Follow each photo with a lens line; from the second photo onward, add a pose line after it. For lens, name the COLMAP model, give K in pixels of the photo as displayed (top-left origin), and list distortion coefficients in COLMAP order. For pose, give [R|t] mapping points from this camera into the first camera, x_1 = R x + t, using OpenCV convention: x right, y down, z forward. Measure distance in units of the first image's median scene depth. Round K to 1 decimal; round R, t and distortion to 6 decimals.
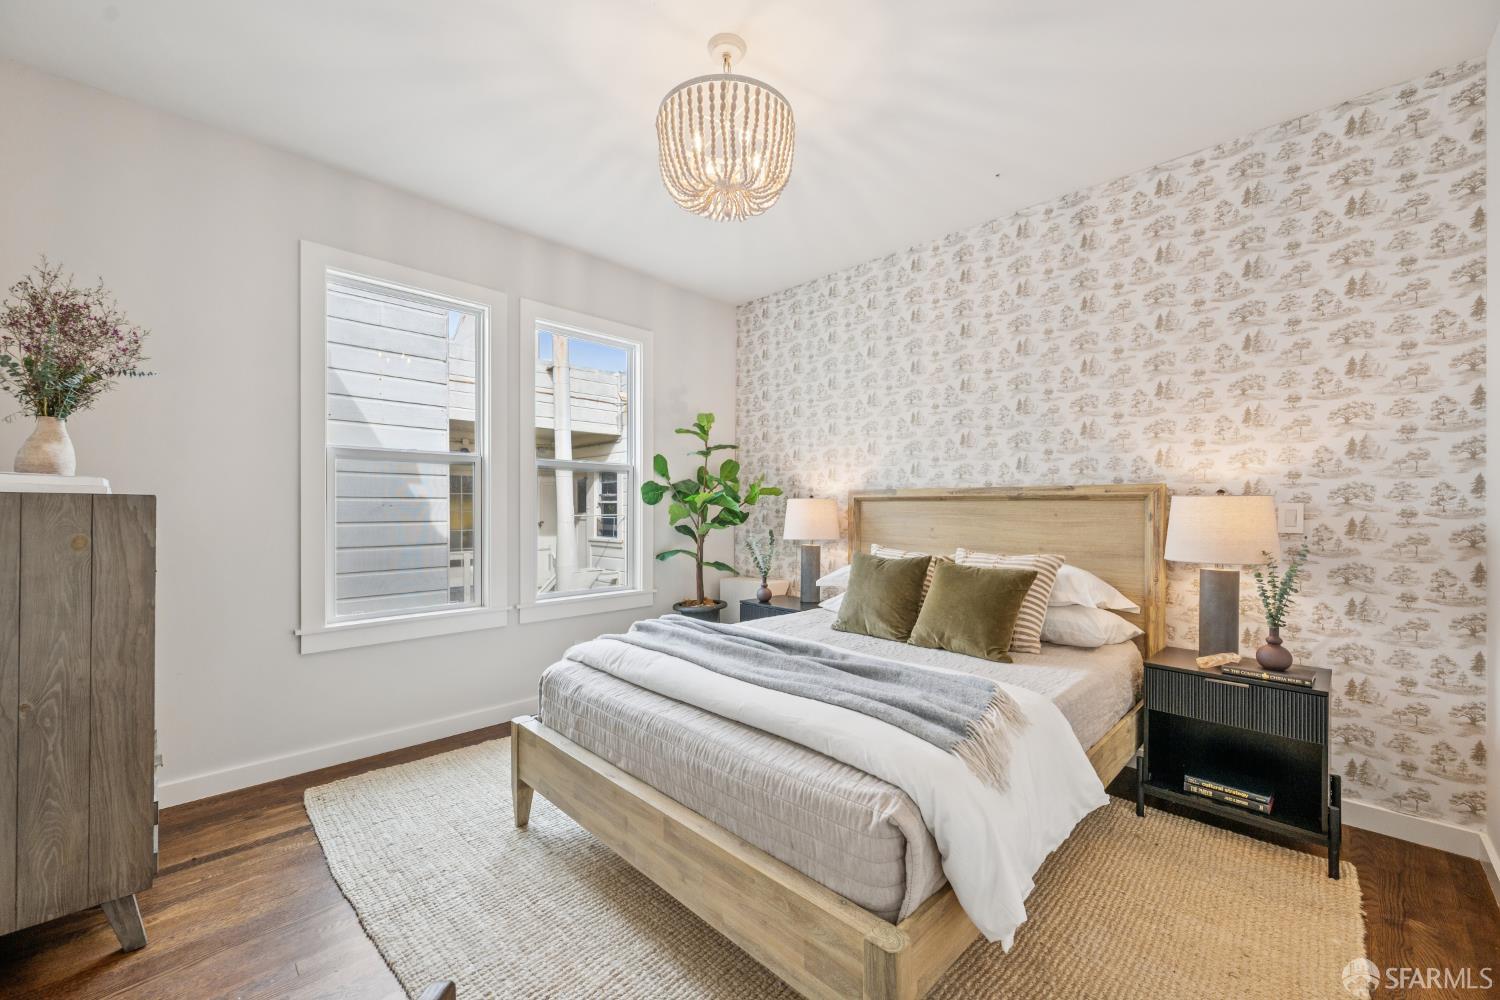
lens RADIAL K [[588.8, 0, 747.0], [0, 588.8, 504.3], [0, 0, 1]] dist [-0.005709, 0.001525]
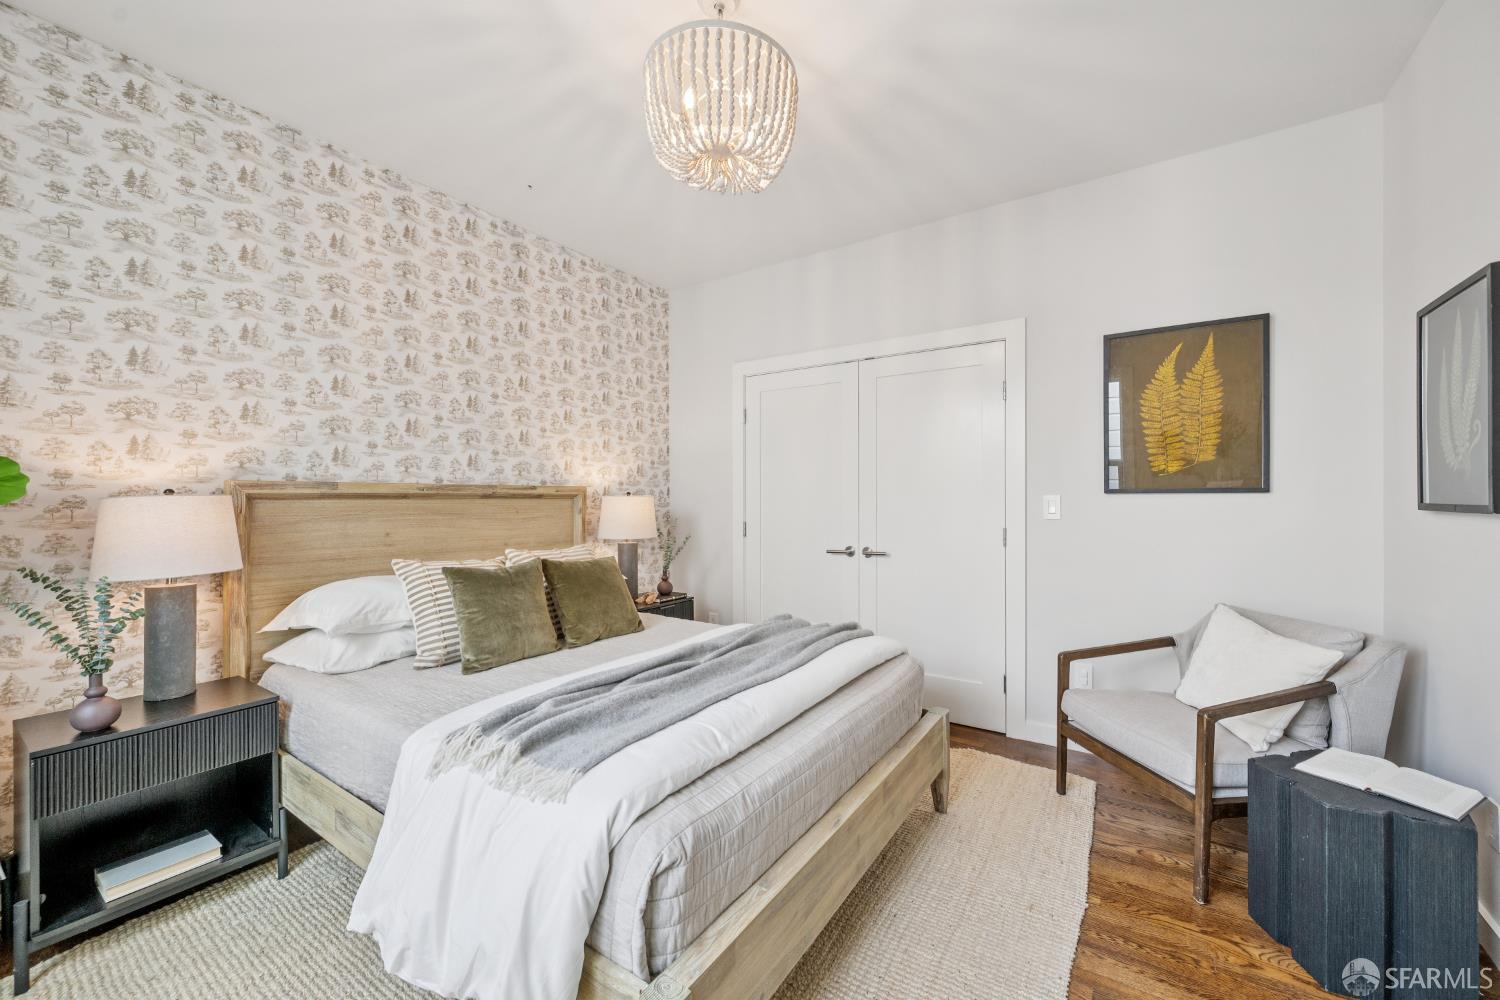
lens RADIAL K [[588.8, 0, 749.4], [0, 588.8, 498.3], [0, 0, 1]] dist [-0.005709, 0.001525]
pose [[-0.191724, 0.000906, 0.981448, -0.578114], [0.004056, 0.999992, -0.000131, -0.004765], [-0.981441, 0.003956, -0.191726, 0.712075]]
